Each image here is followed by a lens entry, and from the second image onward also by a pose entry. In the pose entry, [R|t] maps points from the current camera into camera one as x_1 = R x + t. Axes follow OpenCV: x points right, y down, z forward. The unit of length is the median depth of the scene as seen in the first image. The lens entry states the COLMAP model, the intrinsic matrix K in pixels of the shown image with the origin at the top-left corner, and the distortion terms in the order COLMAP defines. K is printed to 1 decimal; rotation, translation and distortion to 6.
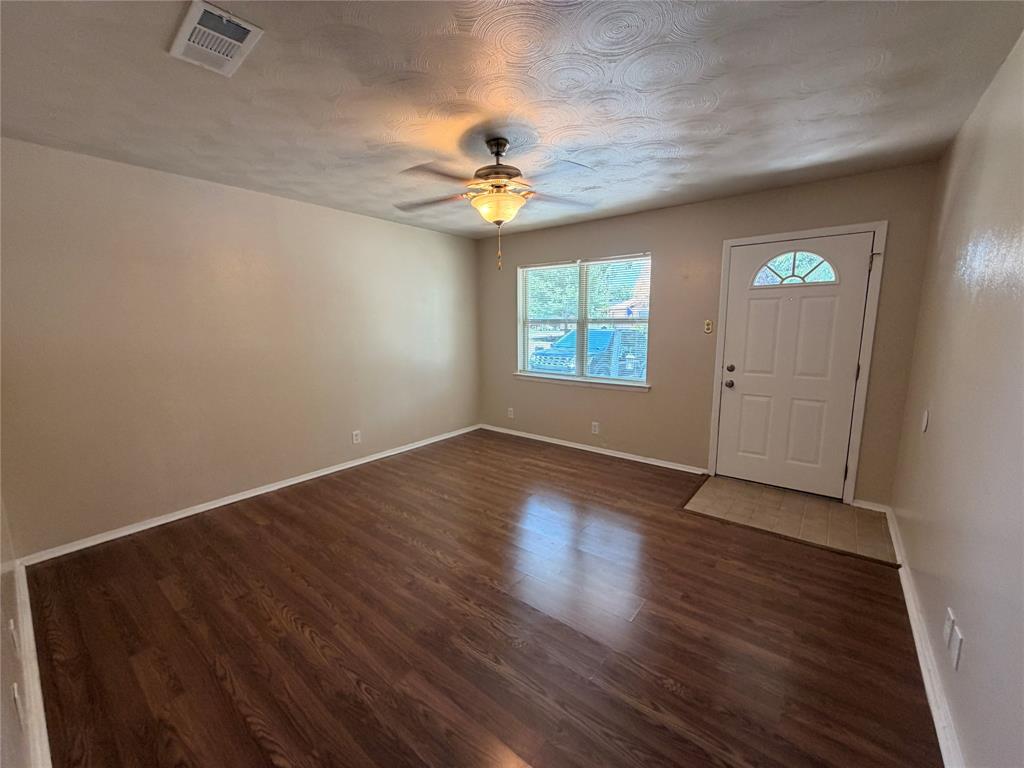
lens RADIAL K [[409.8, 0, 502.6], [0, 409.8, 386.6], [0, 0, 1]] dist [0.005598, 0.000511]
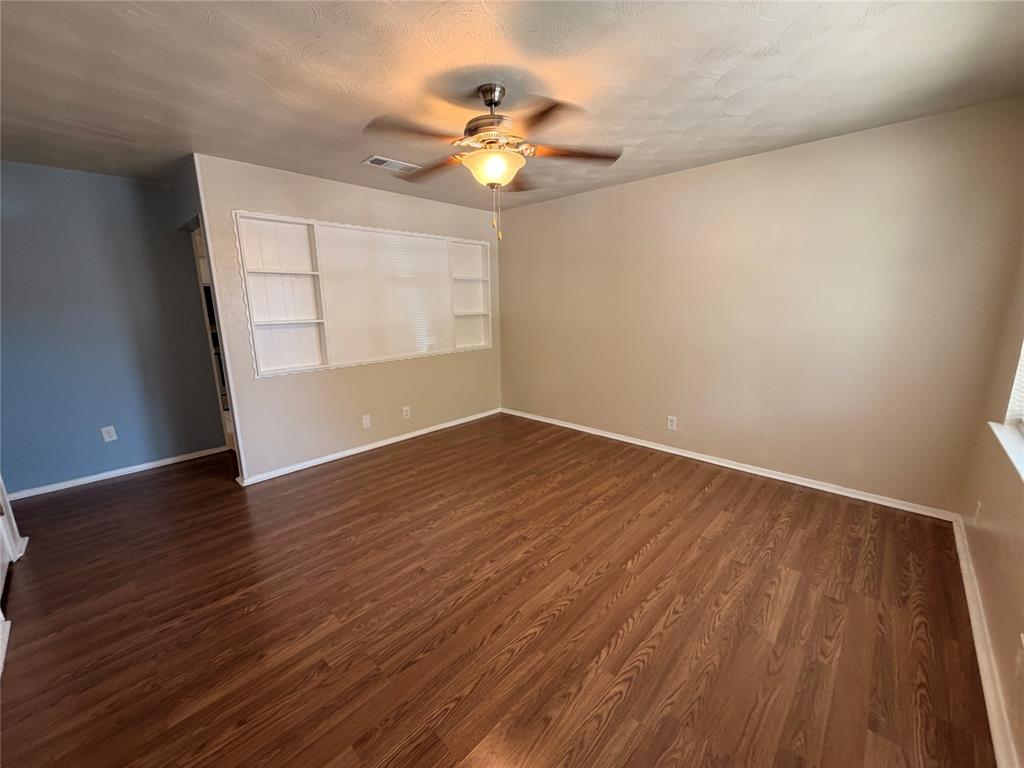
lens RADIAL K [[409.8, 0, 502.8], [0, 409.8, 381.6], [0, 0, 1]] dist [0.005598, 0.000511]
pose [[-0.087655, 0.201679, -0.975521, 0.611511], [-0.140094, 0.967062, 0.212518, -0.118023], [0.986251, 0.155293, -0.056514, 0.750801]]
